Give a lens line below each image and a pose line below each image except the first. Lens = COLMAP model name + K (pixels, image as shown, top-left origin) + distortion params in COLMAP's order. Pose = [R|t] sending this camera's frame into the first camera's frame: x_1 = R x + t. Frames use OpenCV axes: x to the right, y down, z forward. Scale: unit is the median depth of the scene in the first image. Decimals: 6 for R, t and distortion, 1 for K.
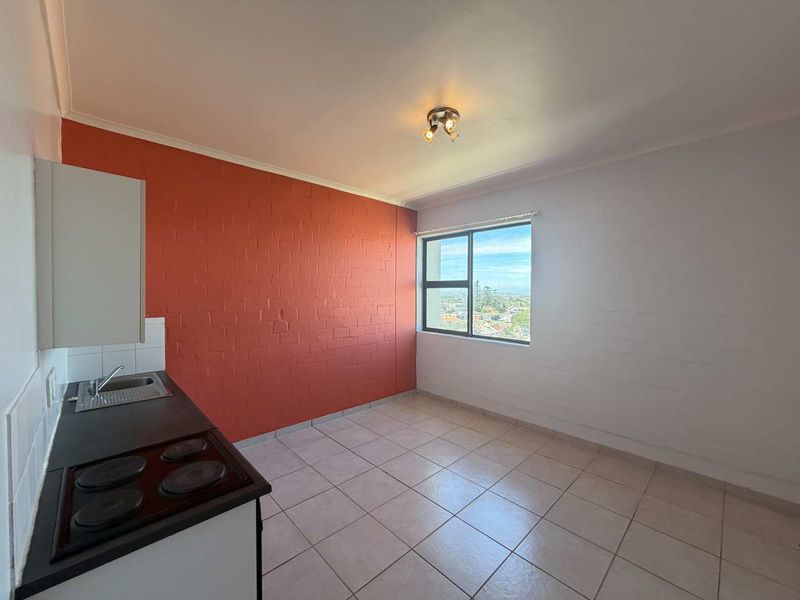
lens RADIAL K [[319.5, 0, 398.6], [0, 319.5, 300.3], [0, 0, 1]] dist [0.000216, 0.000525]
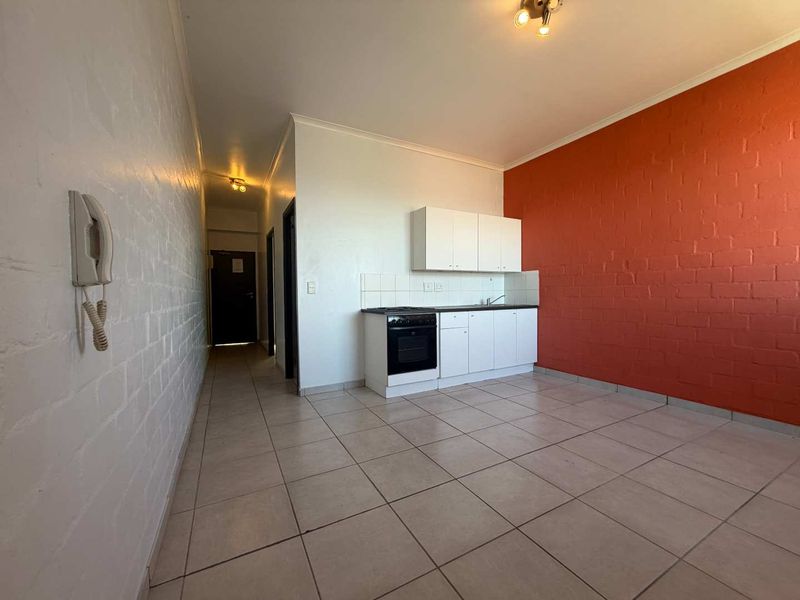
lens RADIAL K [[319.5, 0, 397.0], [0, 319.5, 300.4], [0, 0, 1]] dist [0.000216, 0.000525]
pose [[-0.264182, 0.015969, -0.964341, 0.684392], [-0.019046, 0.999582, 0.021770, 0.132706], [0.964285, 0.024118, -0.263768, 0.566467]]
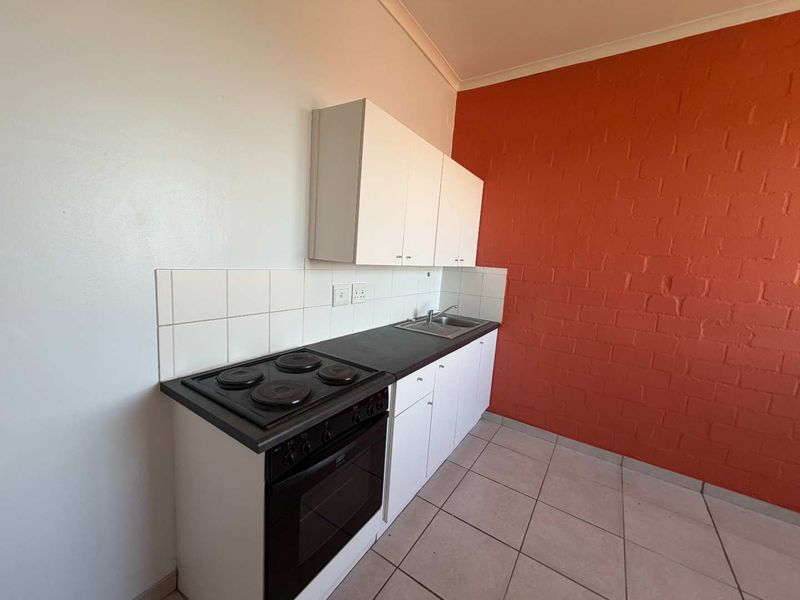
lens RADIAL K [[319.5, 0, 396.4], [0, 319.5, 300.5], [0, 0, 1]] dist [0.000216, 0.000525]
pose [[0.226221, 0.142438, -0.963606, 0.096960], [-0.091309, 0.987996, 0.124607, 0.044380], [0.969787, 0.059797, 0.236511, 0.342808]]
